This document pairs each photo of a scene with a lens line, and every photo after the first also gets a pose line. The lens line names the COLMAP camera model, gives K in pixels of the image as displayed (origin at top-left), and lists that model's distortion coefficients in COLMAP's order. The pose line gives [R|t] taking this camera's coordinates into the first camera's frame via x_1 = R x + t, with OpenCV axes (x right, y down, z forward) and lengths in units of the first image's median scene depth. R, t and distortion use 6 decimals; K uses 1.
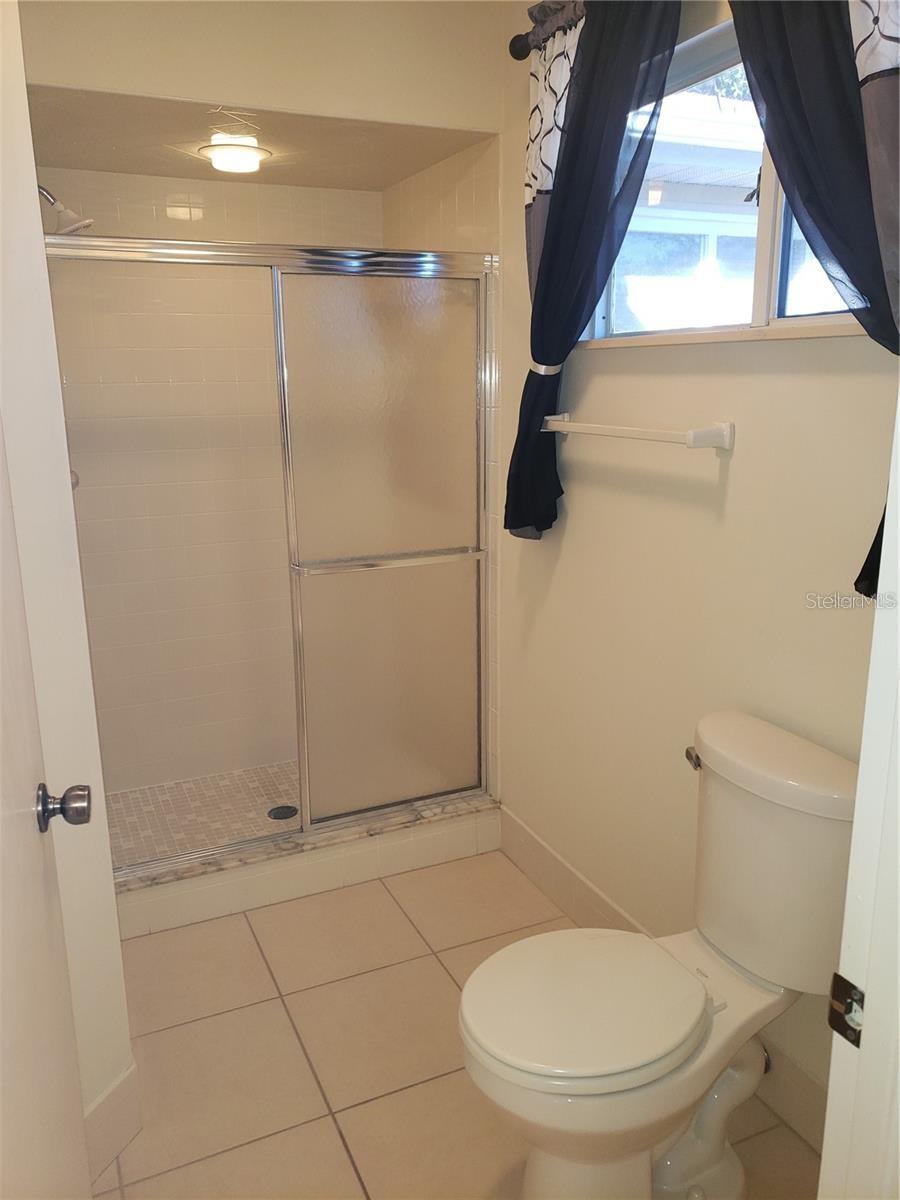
lens RADIAL K [[934.5, 0, 450.0], [0, 934.5, 600.0], [0, 0, 1]] dist [0.048005, -0.003449]
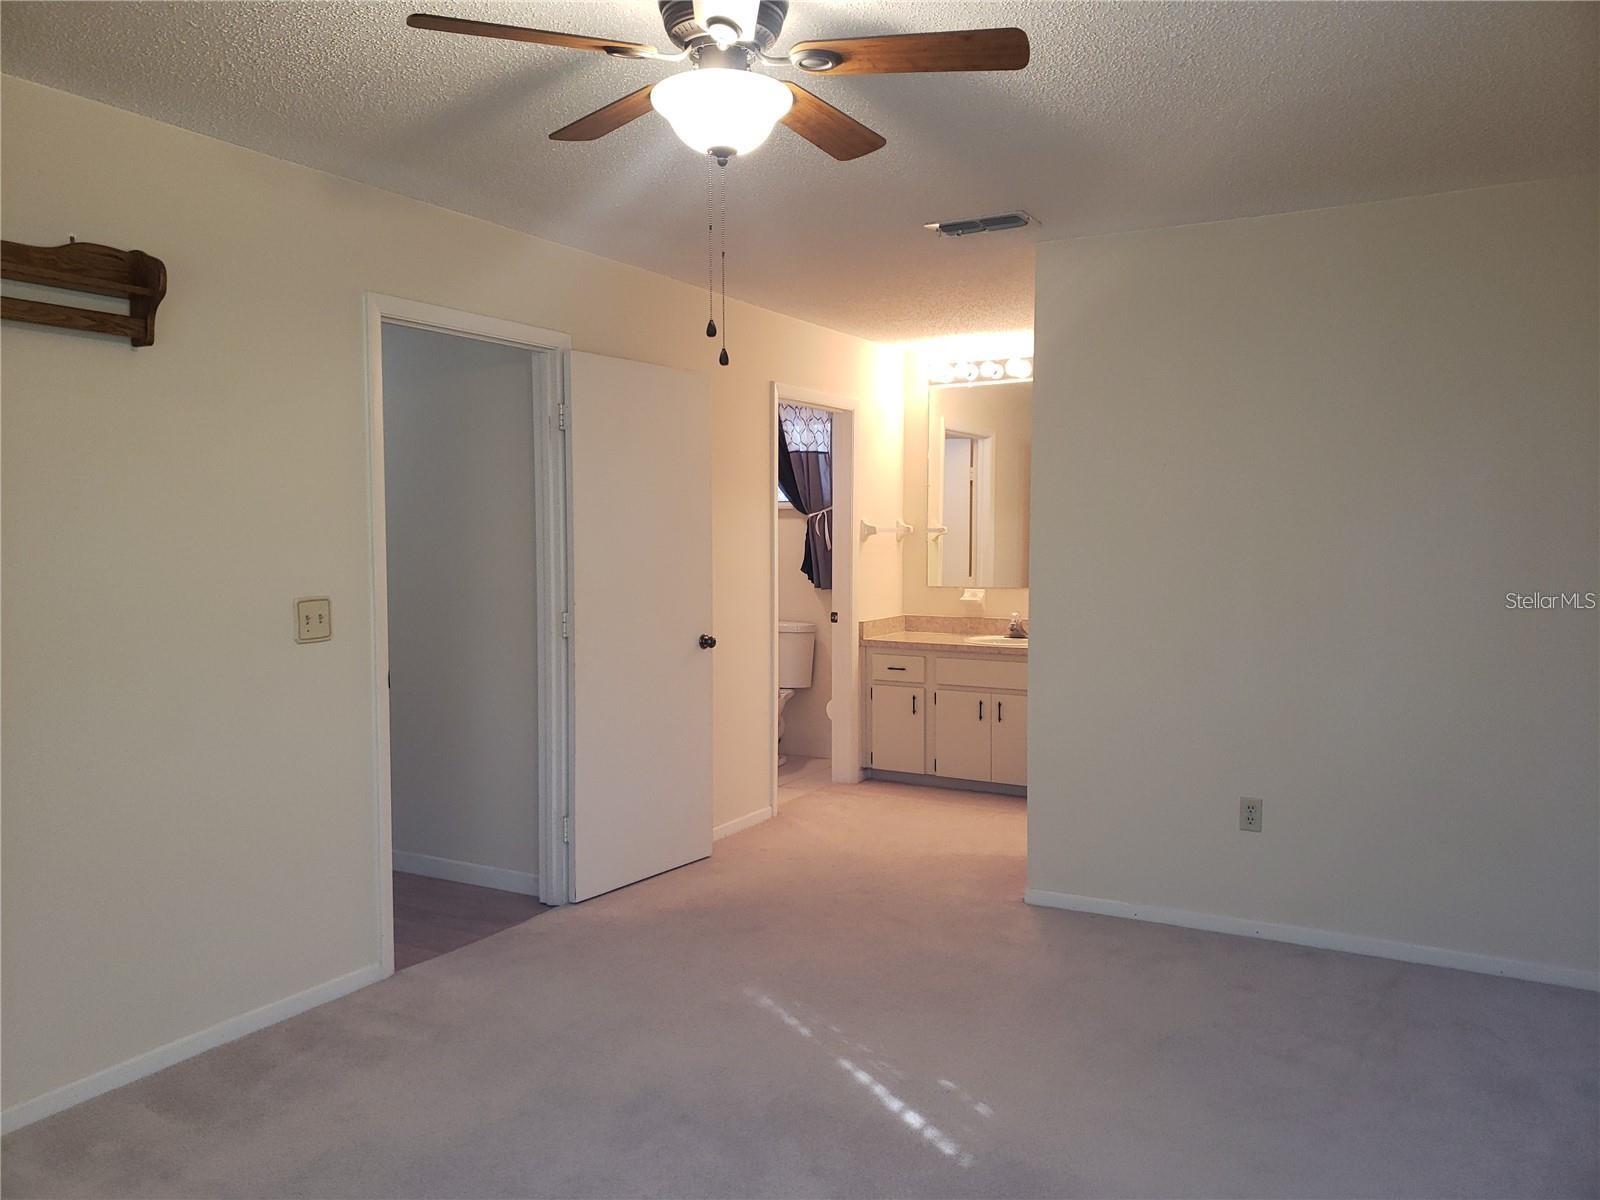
lens RADIAL K [[1220.2, 0, 779.0], [0, 1220.2, 610.4], [0, 0, 1]] dist [0.341835, -0.000630]
pose [[0.810691, -0.032252, 0.584585, -2.417332], [0.133515, 0.982356, -0.130958, 0.739572], [-0.570047, 0.184217, 0.800694, -2.760706]]
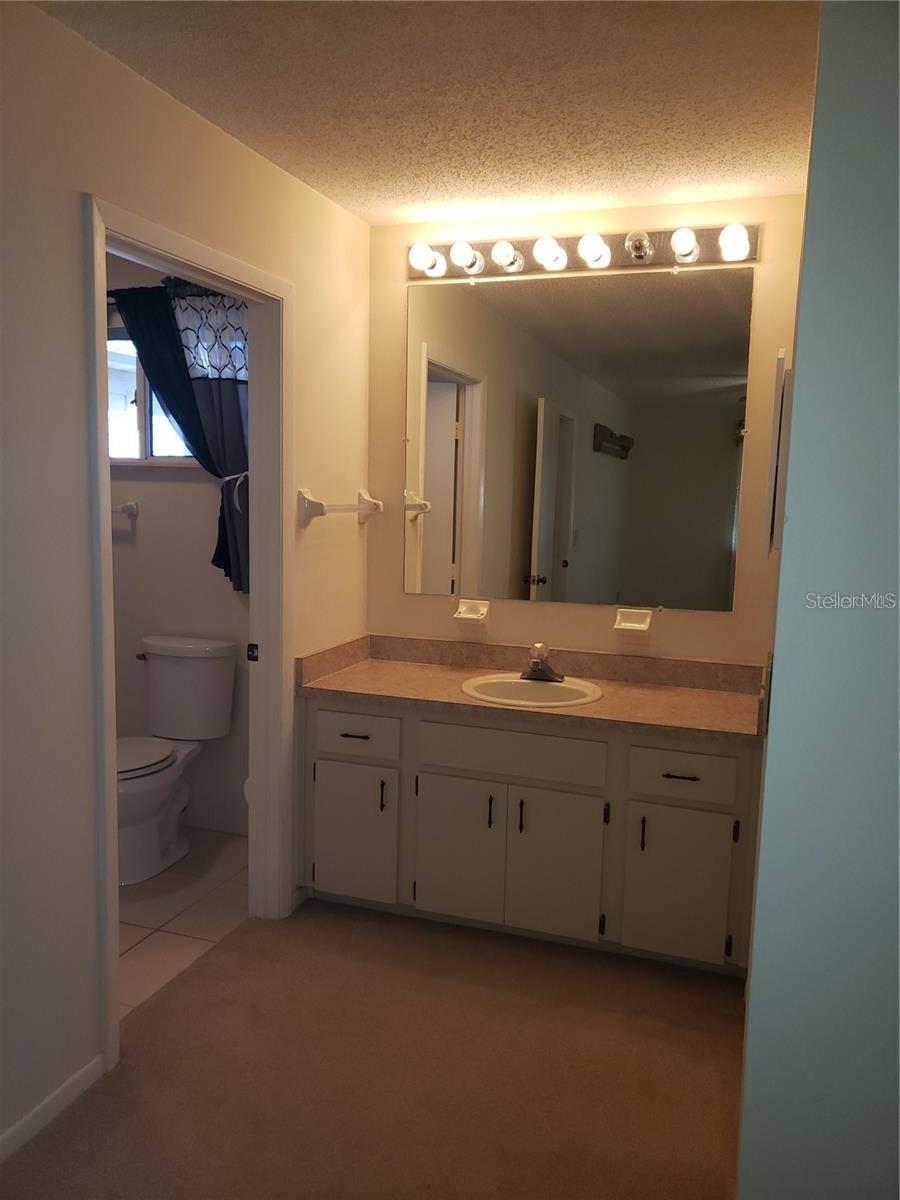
lens RADIAL K [[934.5, 0, 450.0], [0, 934.5, 600.0], [0, 0, 1]] dist [0.048005, -0.003449]
pose [[0.686777, -0.061444, 0.724267, -0.904299], [0.140447, 0.988861, -0.049285, 0.277927], [-0.713171, 0.135569, 0.687756, -1.115883]]
